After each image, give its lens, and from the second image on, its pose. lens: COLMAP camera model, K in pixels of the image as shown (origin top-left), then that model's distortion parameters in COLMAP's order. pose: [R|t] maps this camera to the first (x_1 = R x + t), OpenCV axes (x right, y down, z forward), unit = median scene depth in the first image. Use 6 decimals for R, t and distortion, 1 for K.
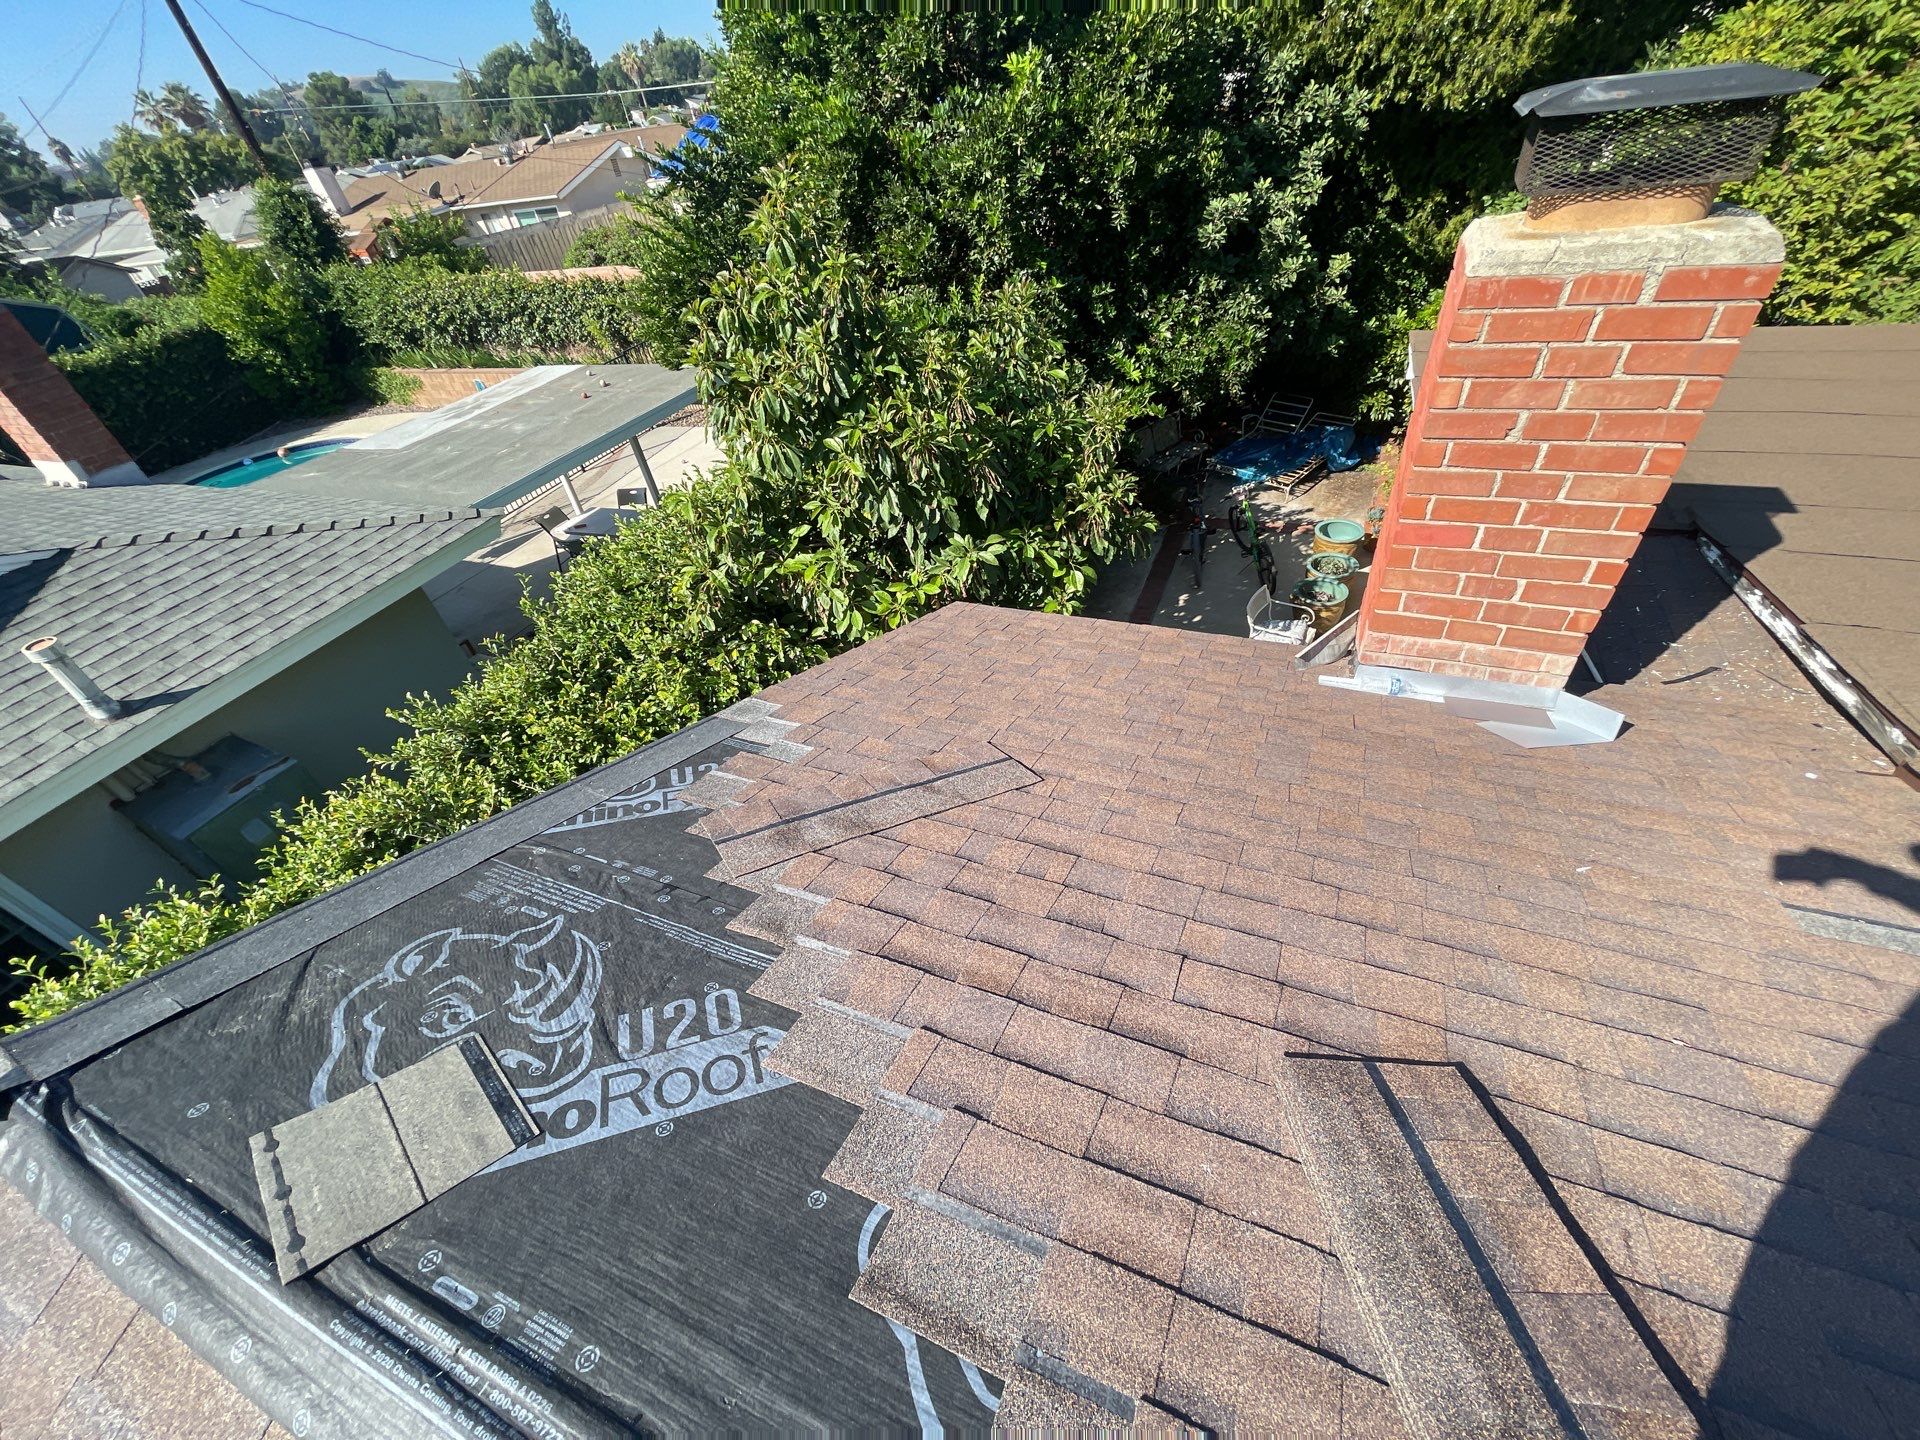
lens RADIAL K [[750.0, 0, 953.9], [0, 750.0, 725.4], [0, 0, 1]] dist [0.010680, -0.005265]
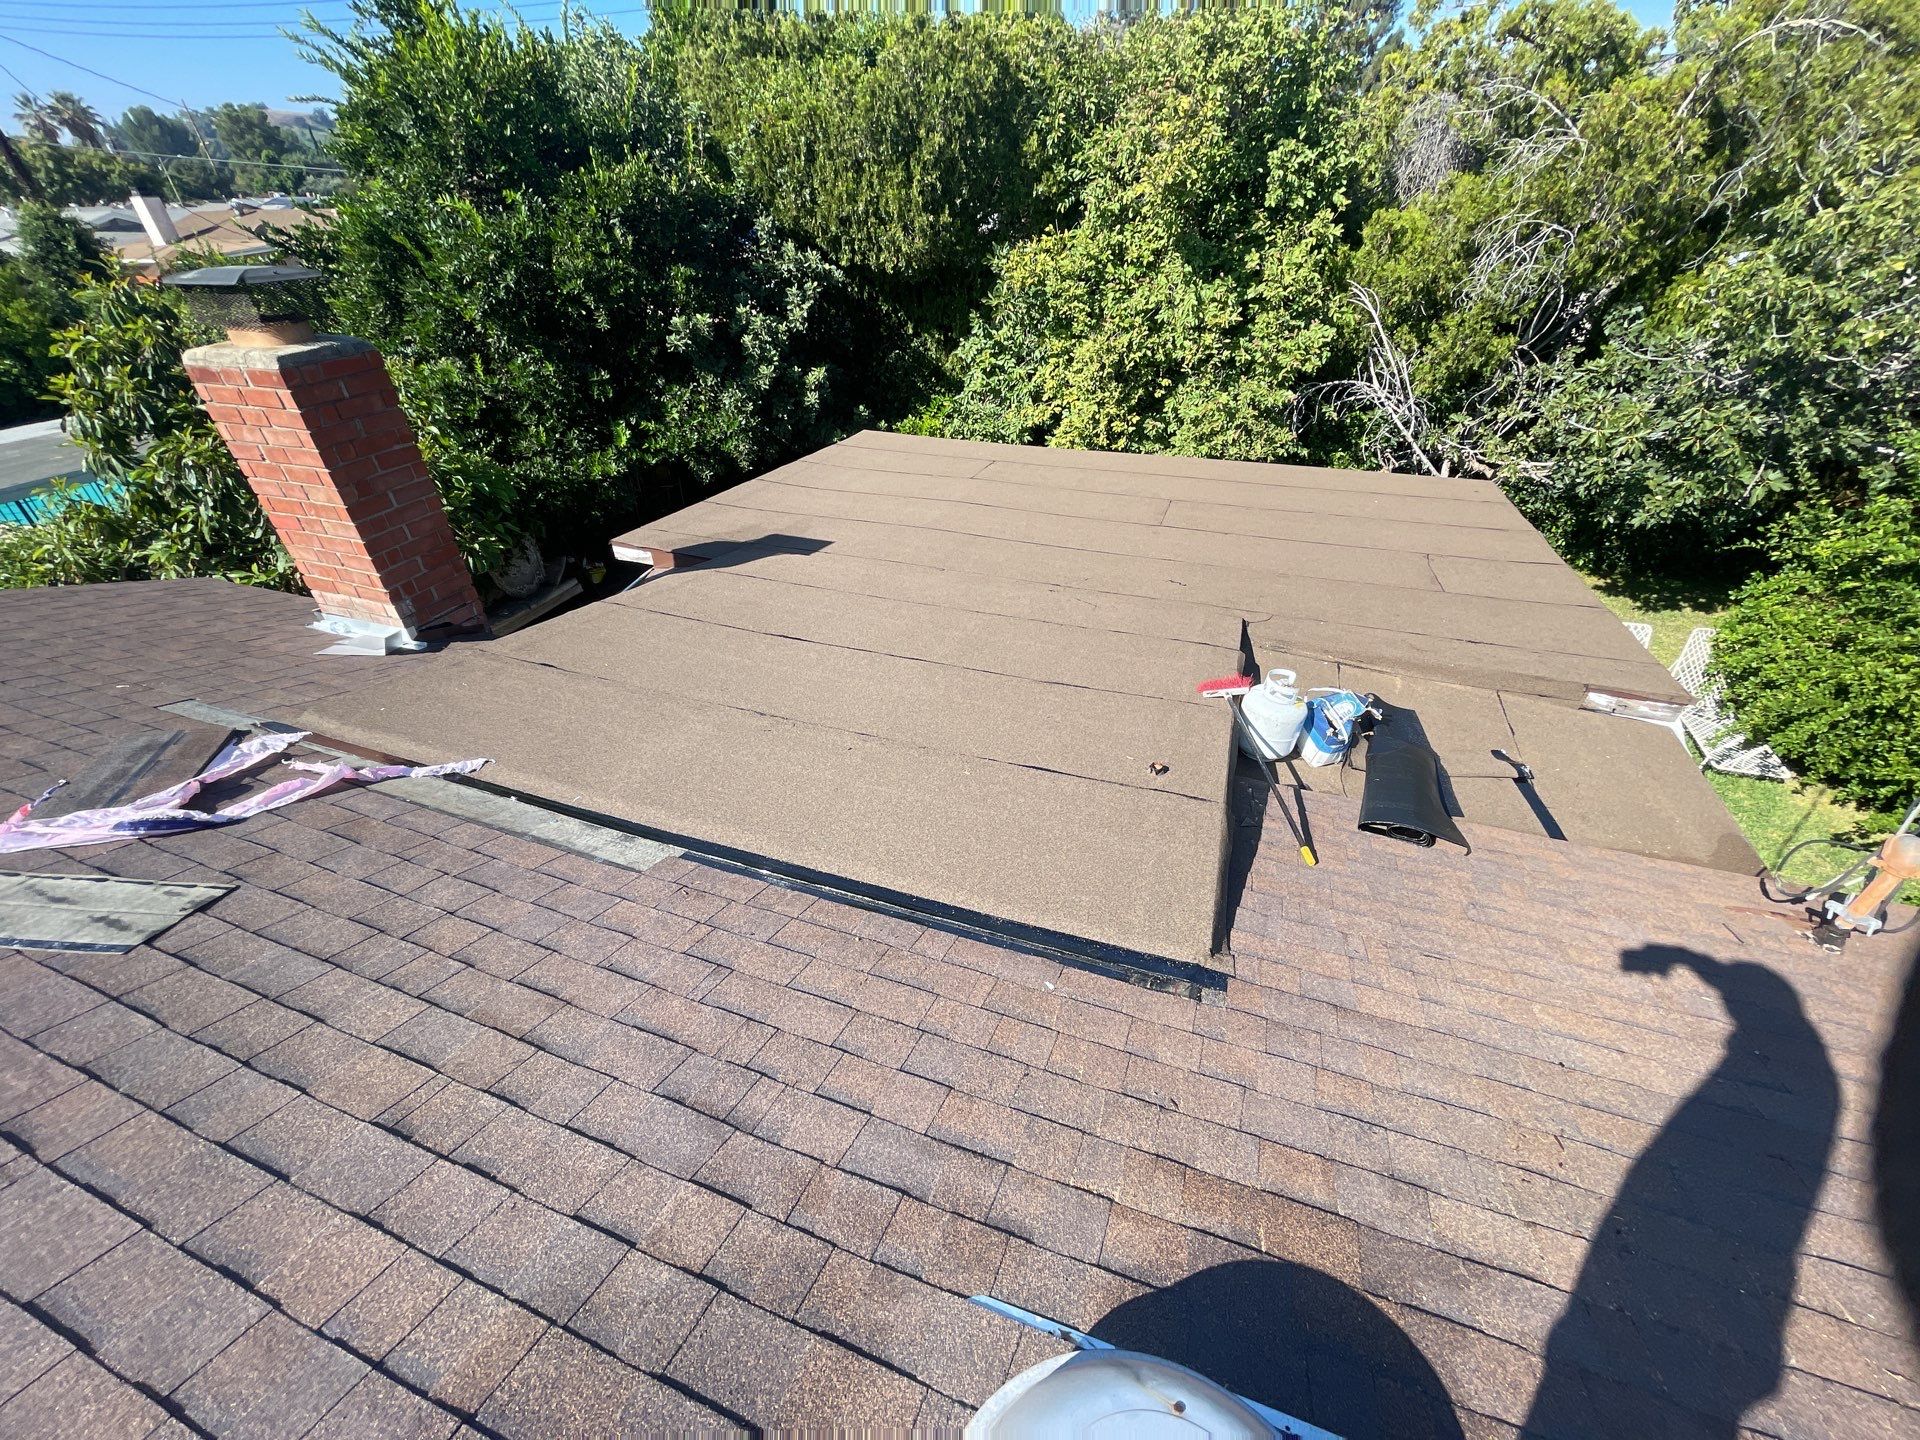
lens RADIAL K [[765.0, 0, 966.5], [0, 765.0, 727.9], [0, 0, 1]] dist [-0.000208, -0.000762]
pose [[0.993016, 0.052330, 0.105743, 0.673175], [-0.041705, 0.994082, -0.100313, 0.099071], [-0.110366, 0.095202, 0.989321, -0.253437]]
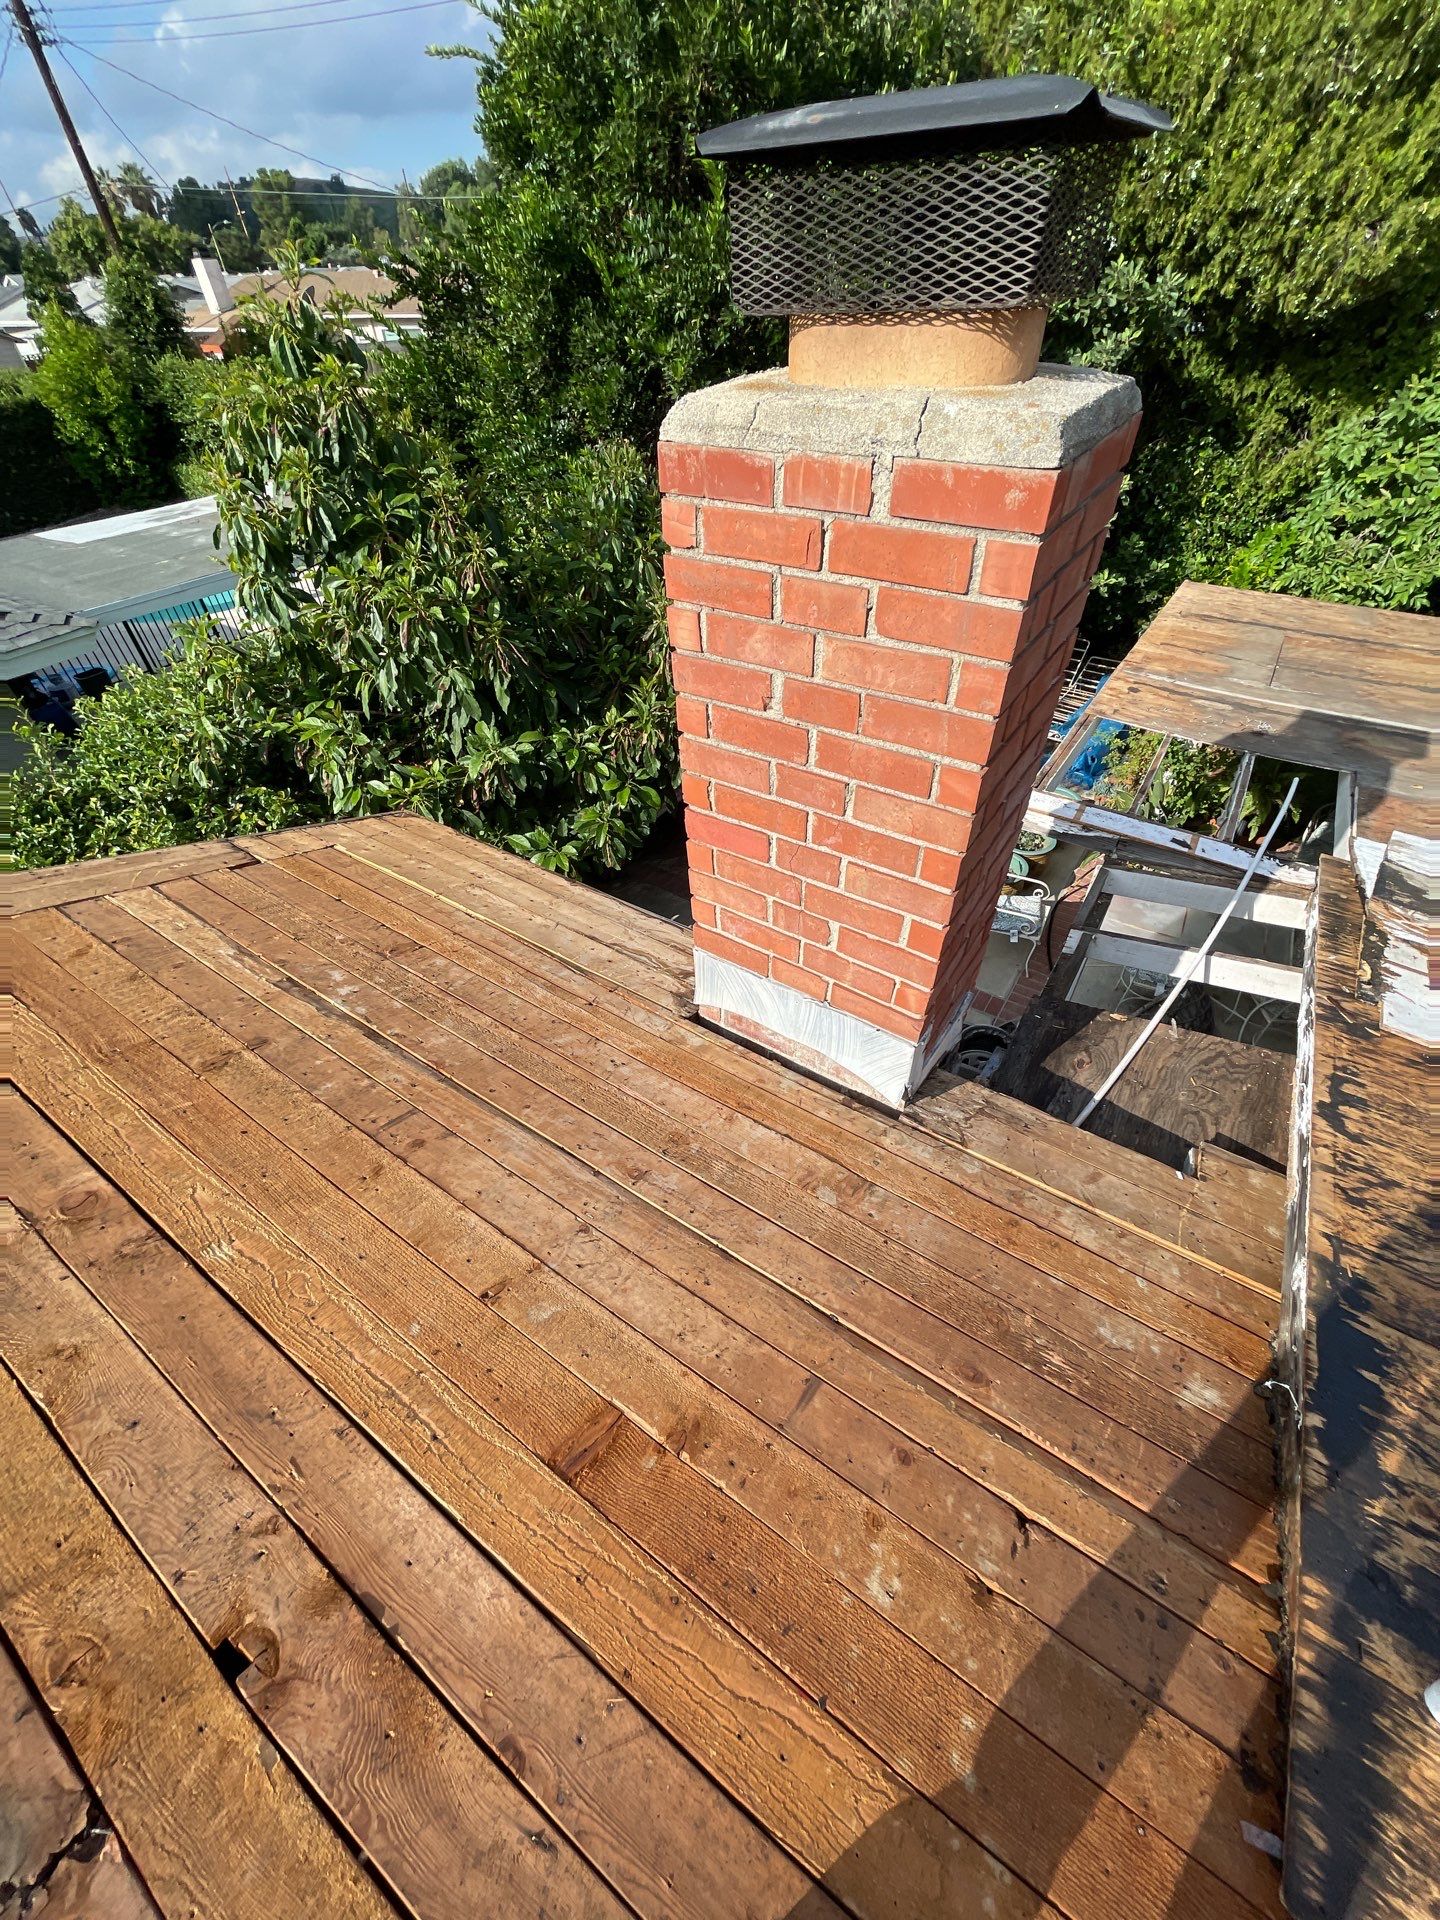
lens RADIAL K [[761.6, 0, 712.9], [0, 761.6, 959.0], [0, 0, 1]] dist [-0.016341, 0.003185]
pose [[0.978873, 0.190213, -0.075016, 0.244639], [-0.185824, 0.980640, 0.061759, -0.063231], [0.085311, -0.046514, 0.995268, 0.103528]]
